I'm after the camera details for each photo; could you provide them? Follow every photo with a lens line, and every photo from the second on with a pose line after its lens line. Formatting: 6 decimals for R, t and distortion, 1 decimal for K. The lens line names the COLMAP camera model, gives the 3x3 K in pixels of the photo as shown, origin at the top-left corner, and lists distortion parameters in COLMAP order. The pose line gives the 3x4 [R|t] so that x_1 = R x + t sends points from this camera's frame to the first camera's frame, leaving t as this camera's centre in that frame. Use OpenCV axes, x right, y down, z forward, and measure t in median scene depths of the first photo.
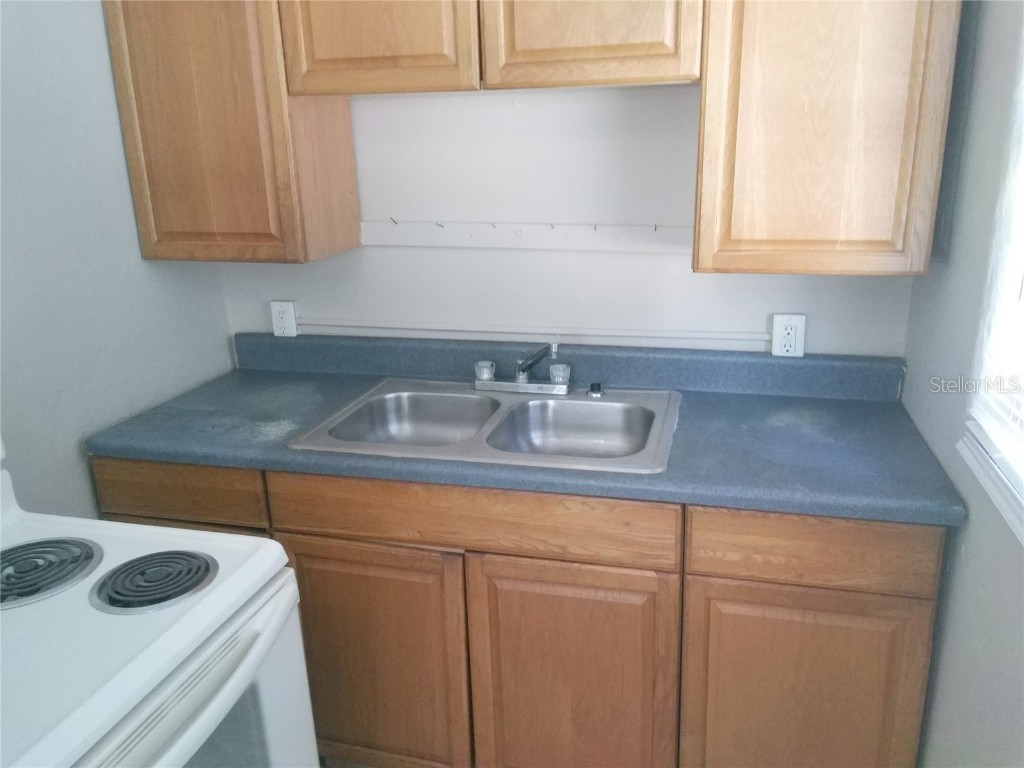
lens RADIAL K [[822.8, 0, 512.0], [0, 822.8, 384.0], [0, 0, 1]] dist [-0.000992, -0.006910]
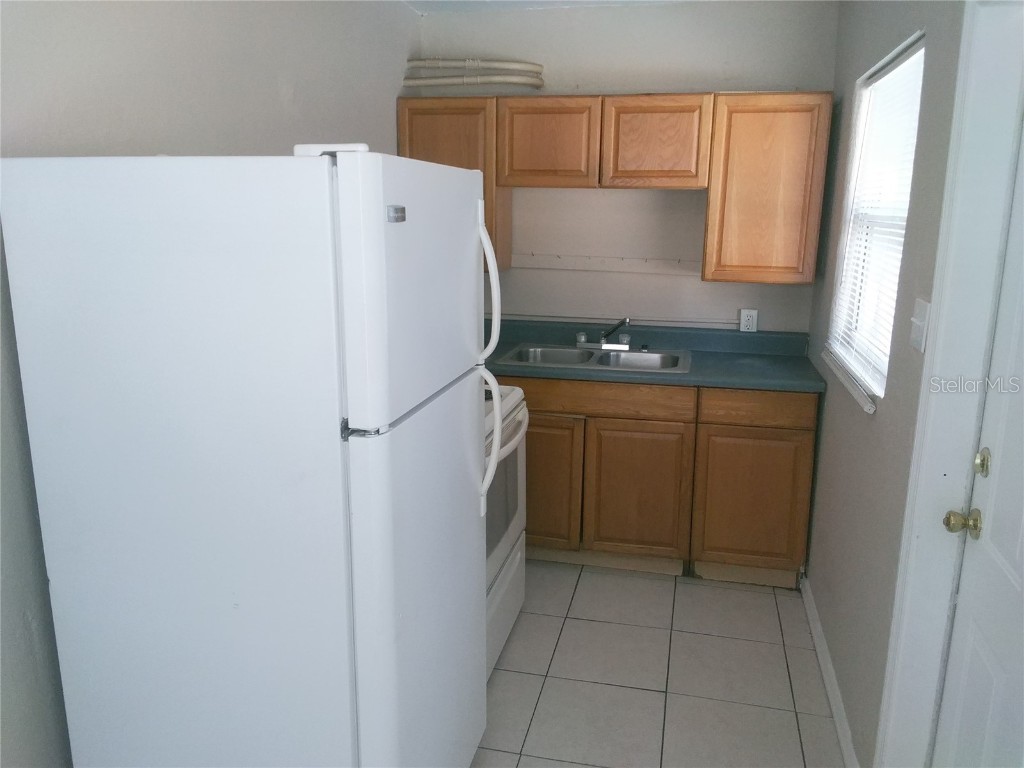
lens RADIAL K [[787.8, 0, 520.8], [0, 787.8, 383.4], [0, 0, 1]] dist [0.003559, 0.000107]
pose [[0.998891, 0.028763, 0.037269, -0.296071], [-0.026204, 0.997381, -0.067419, 0.263902], [-0.039111, 0.066367, 0.997028, -0.917019]]
